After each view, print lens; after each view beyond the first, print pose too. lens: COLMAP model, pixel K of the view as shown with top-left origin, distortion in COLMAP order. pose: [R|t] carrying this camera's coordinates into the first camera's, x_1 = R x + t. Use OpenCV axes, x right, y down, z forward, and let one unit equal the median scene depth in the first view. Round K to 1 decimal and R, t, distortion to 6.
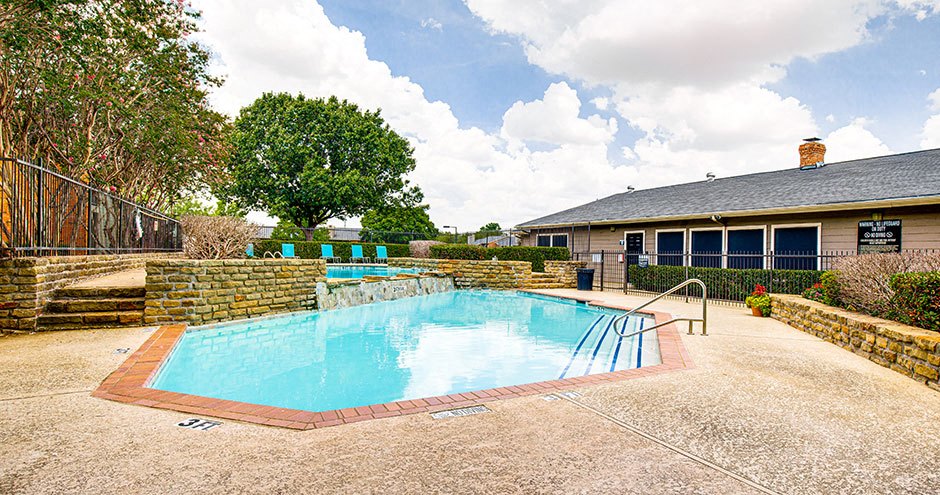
lens RADIAL K [[451.7, 0, 474.5], [0, 451.7, 249.4], [0, 0, 1]] dist [-0.015885, 0.000004]
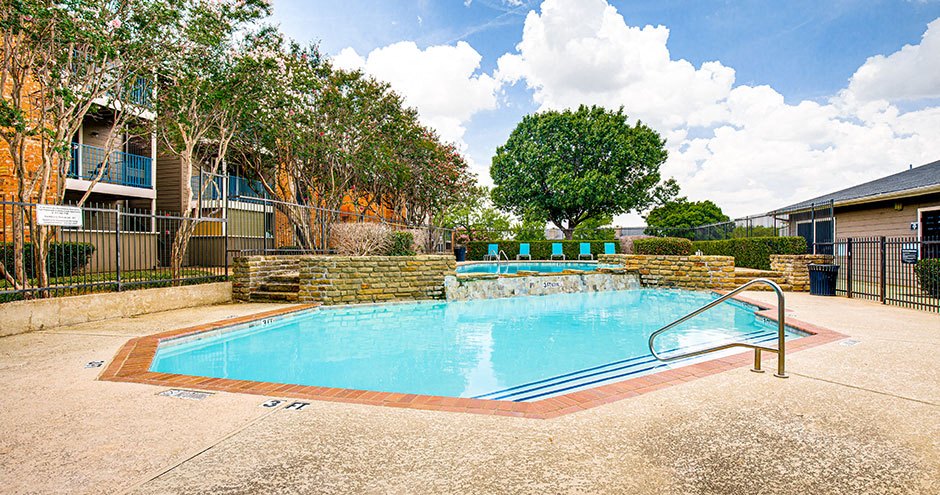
lens RADIAL K [[418.7, 0, 492.2], [0, 418.7, 249.6], [0, 0, 1]] dist [-0.022957, -0.000349]
pose [[0.772042, -0.021266, -0.635215, 0.297519], [0.022923, 0.999721, -0.005609, 0.011372], [0.635157, -0.010231, 0.772315, 0.187216]]
